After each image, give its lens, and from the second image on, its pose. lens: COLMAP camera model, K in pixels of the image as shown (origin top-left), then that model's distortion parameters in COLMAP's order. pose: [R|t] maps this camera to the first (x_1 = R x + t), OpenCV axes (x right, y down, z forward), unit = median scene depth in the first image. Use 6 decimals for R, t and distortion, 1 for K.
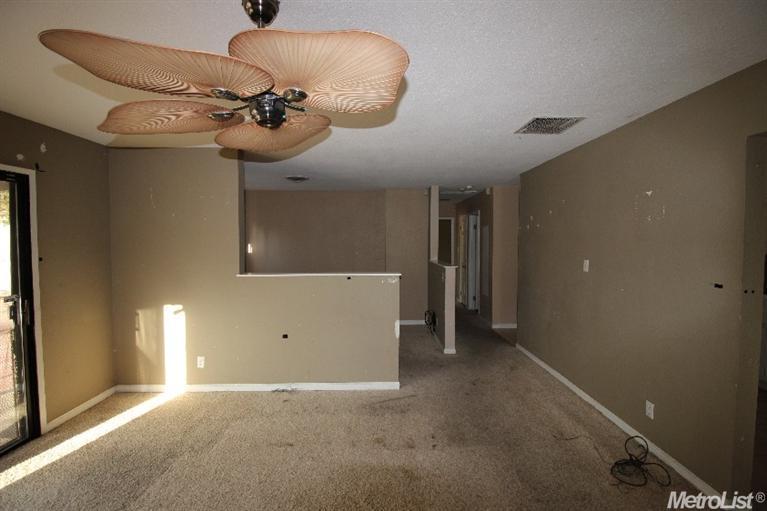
lens RADIAL K [[357.6, 0, 392.6], [0, 357.6, 252.4], [0, 0, 1]] dist [-0.000949, -0.012415]
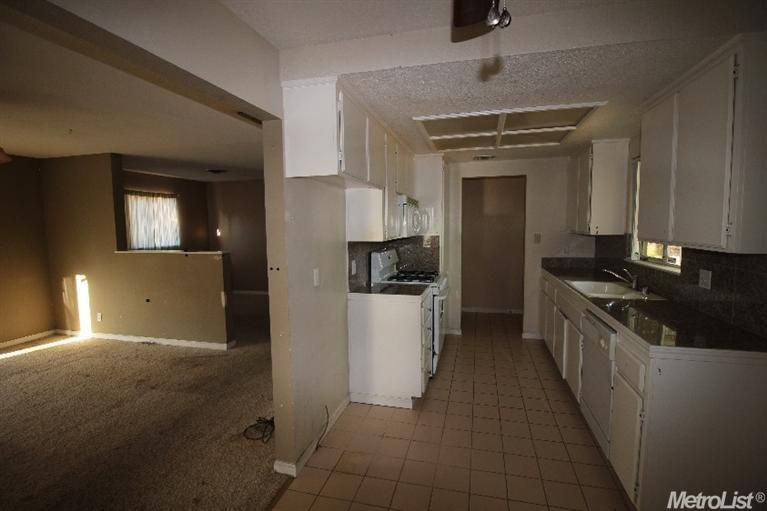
lens RADIAL K [[357.6, 0, 392.6], [0, 357.6, 252.4], [0, 0, 1]] dist [-0.000949, -0.012415]
pose [[0.962151, 0.010509, -0.272315, 0.883852], [0.002353, 0.998899, 0.046864, 0.007202], [0.272507, -0.045731, 0.961066, 0.033199]]
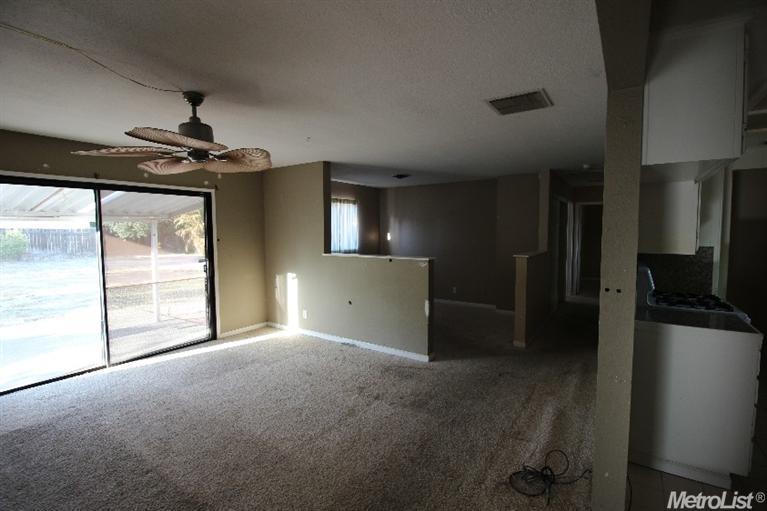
lens RADIAL K [[357.6, 0, 392.6], [0, 357.6, 252.4], [0, 0, 1]] dist [-0.000949, -0.012415]
pose [[0.816177, 0.033389, -0.576836, 0.573391], [-0.017456, 0.999298, 0.033143, 0.005883], [0.577538, -0.016981, 0.816187, 0.035705]]
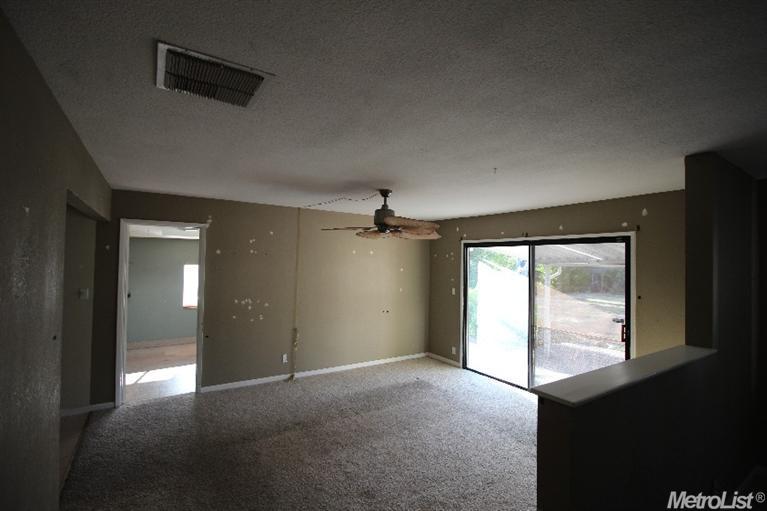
lens RADIAL K [[357.6, 0, 392.6], [0, 357.6, 252.4], [0, 0, 1]] dist [-0.000949, -0.012415]
pose [[-0.853115, -0.029236, -0.520903, 0.380011], [-0.037977, 0.999260, 0.006114, -0.093755], [0.520338, 0.024999, -0.853594, 1.279006]]
